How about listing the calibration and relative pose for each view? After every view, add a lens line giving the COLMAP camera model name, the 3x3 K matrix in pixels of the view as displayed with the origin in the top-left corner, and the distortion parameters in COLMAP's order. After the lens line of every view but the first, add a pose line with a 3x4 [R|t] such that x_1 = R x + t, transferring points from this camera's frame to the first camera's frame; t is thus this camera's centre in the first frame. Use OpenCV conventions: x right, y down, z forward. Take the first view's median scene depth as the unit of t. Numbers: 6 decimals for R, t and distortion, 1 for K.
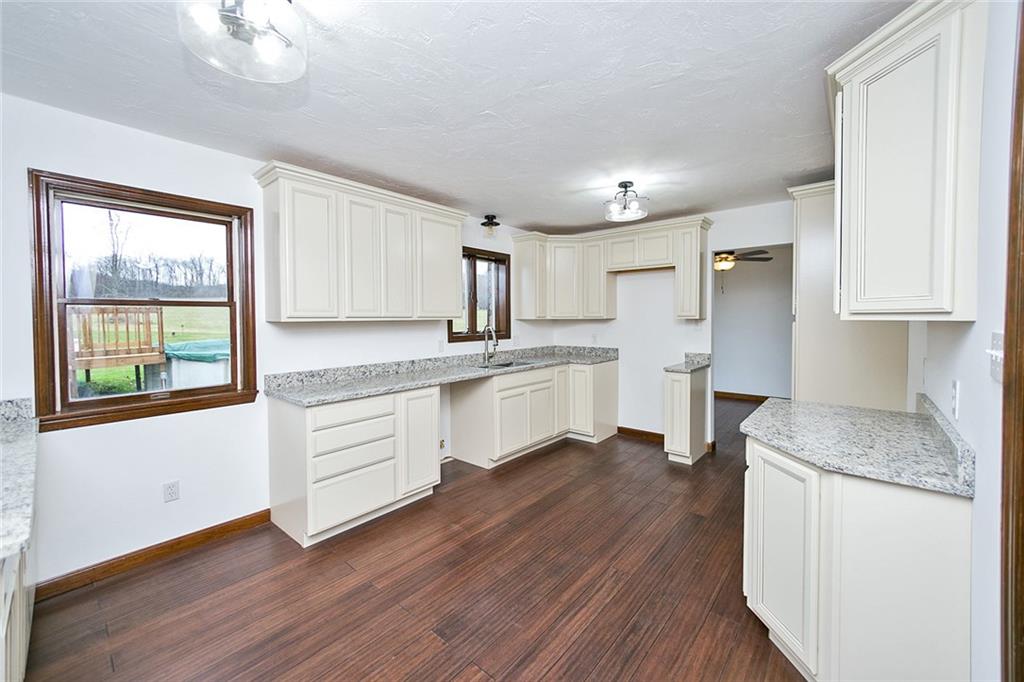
lens RADIAL K [[397.5, 0, 512.3], [0, 397.5, 325.6], [0, 0, 1]] dist [0.010767, 0.000981]
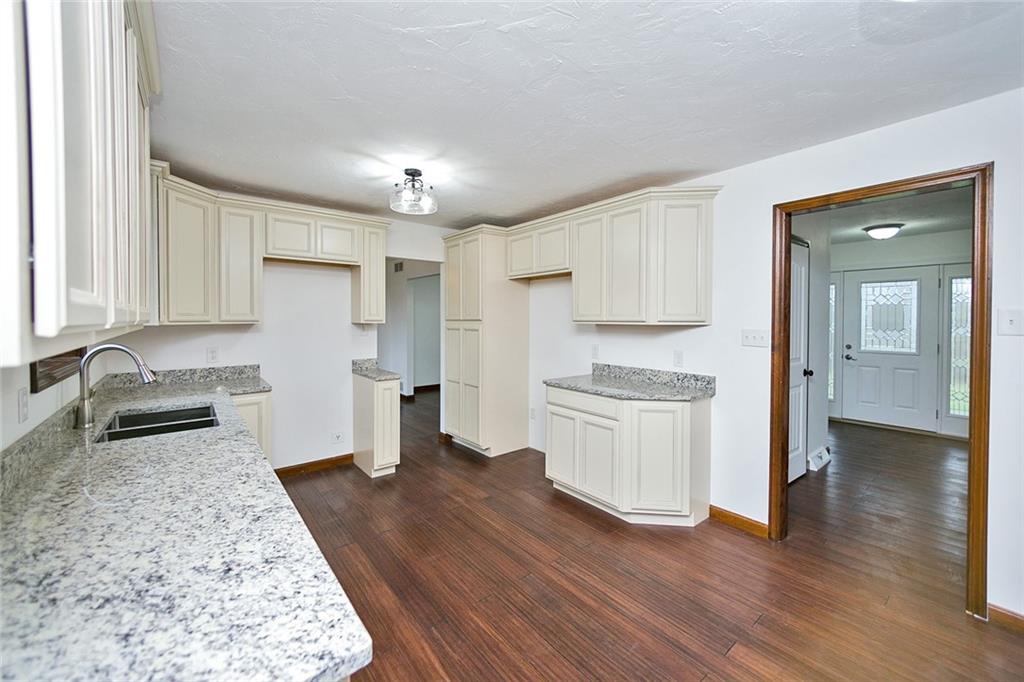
lens RADIAL K [[397.5, 0, 522.1], [0, 397.5, 326.5], [0, 0, 1]] dist [0.010767, 0.000981]
pose [[0.181591, -0.010672, 0.983316, -0.584294], [0.020899, 0.999757, 0.006991, -0.013737], [-0.983152, 0.019281, 0.181770, 0.653654]]
